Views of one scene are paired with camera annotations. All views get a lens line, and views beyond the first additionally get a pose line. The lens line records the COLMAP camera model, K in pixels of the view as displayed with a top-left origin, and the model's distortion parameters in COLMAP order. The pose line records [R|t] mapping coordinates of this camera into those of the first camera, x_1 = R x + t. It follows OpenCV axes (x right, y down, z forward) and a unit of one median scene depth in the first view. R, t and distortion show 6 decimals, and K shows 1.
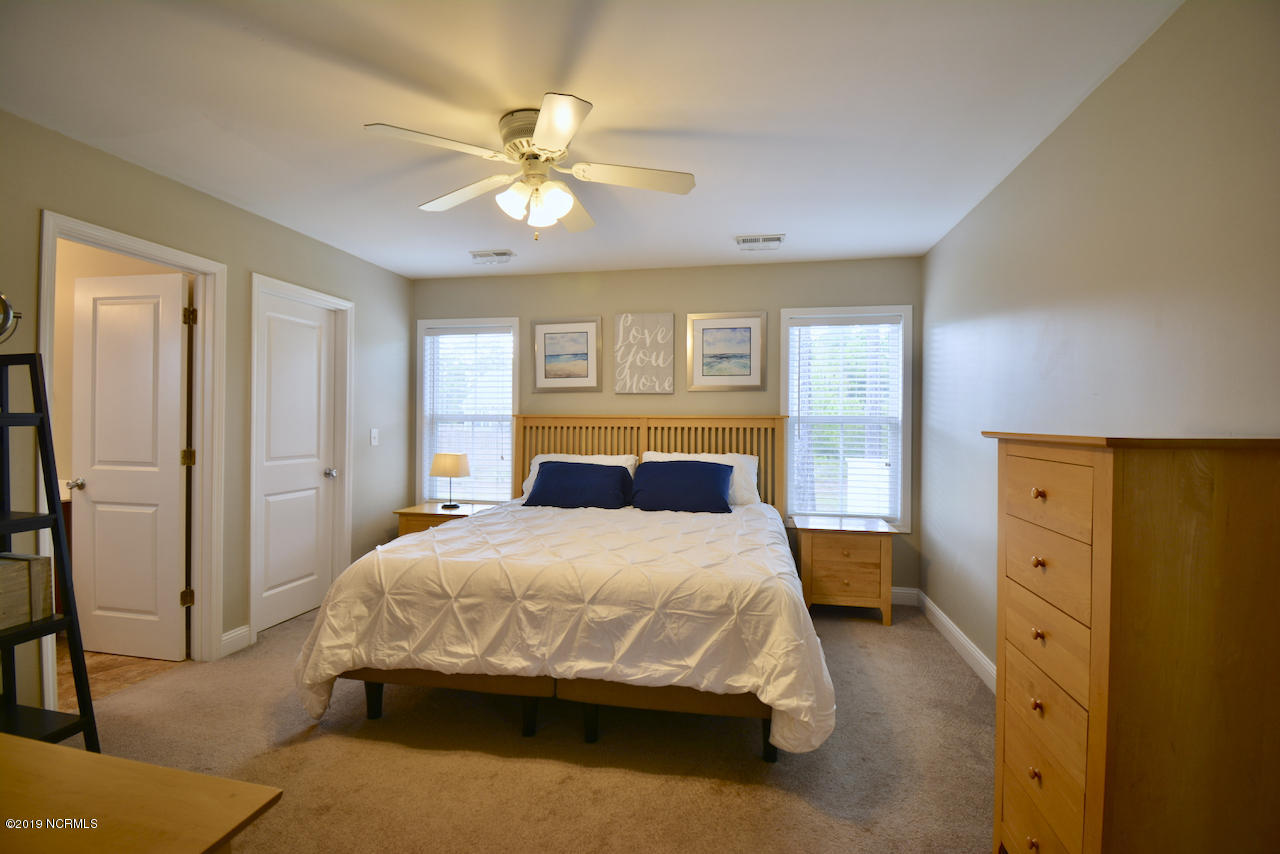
lens RADIAL K [[563.9, 0, 641.1], [0, 563.9, 421.6], [0, 0, 1]] dist [0.016530, -0.020979]
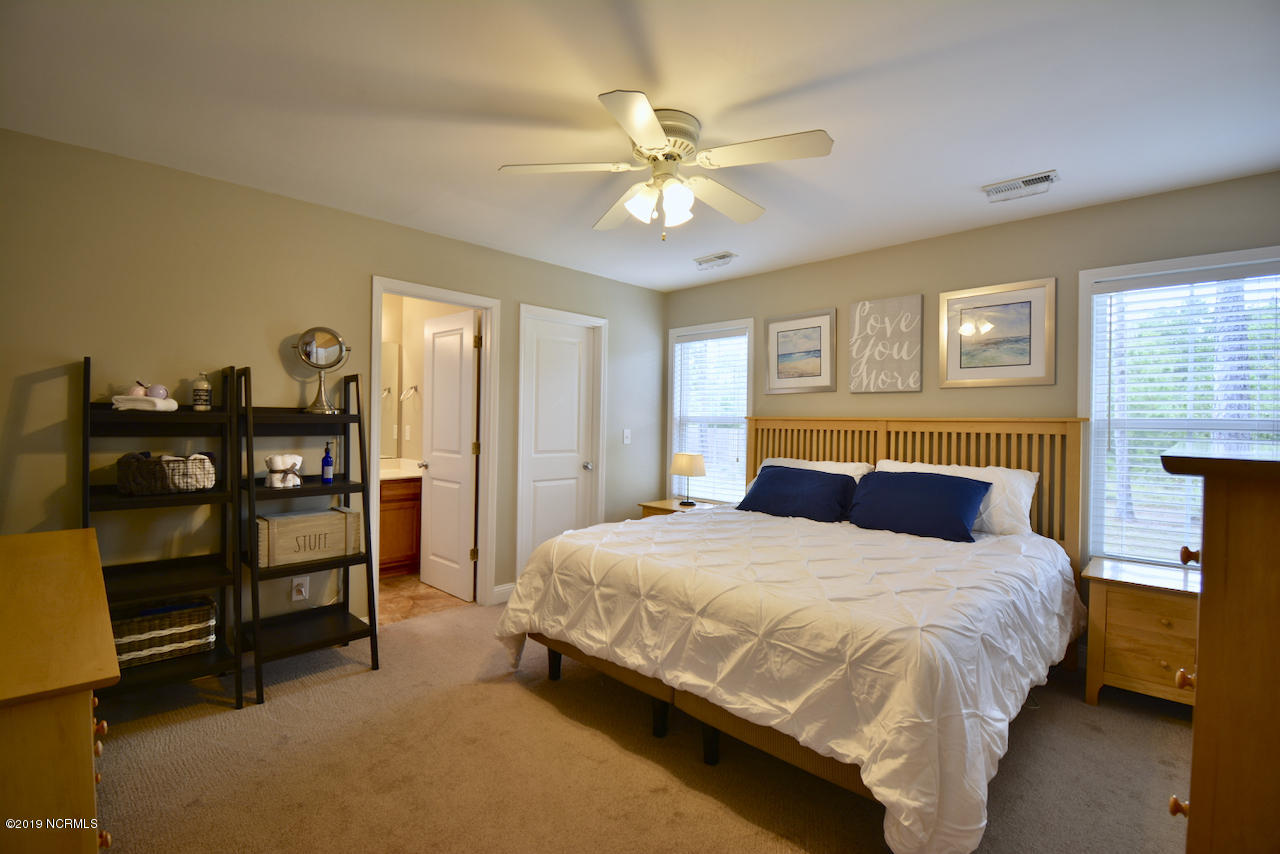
lens RADIAL K [[563.9, 0, 641.1], [0, 563.9, 421.6], [0, 0, 1]] dist [0.016530, -0.020979]
pose [[0.830130, 0.005434, -0.557544, 0.213635], [-0.008761, 0.999956, -0.003299, 0.001324], [0.557501, 0.007624, 0.830141, 0.095628]]
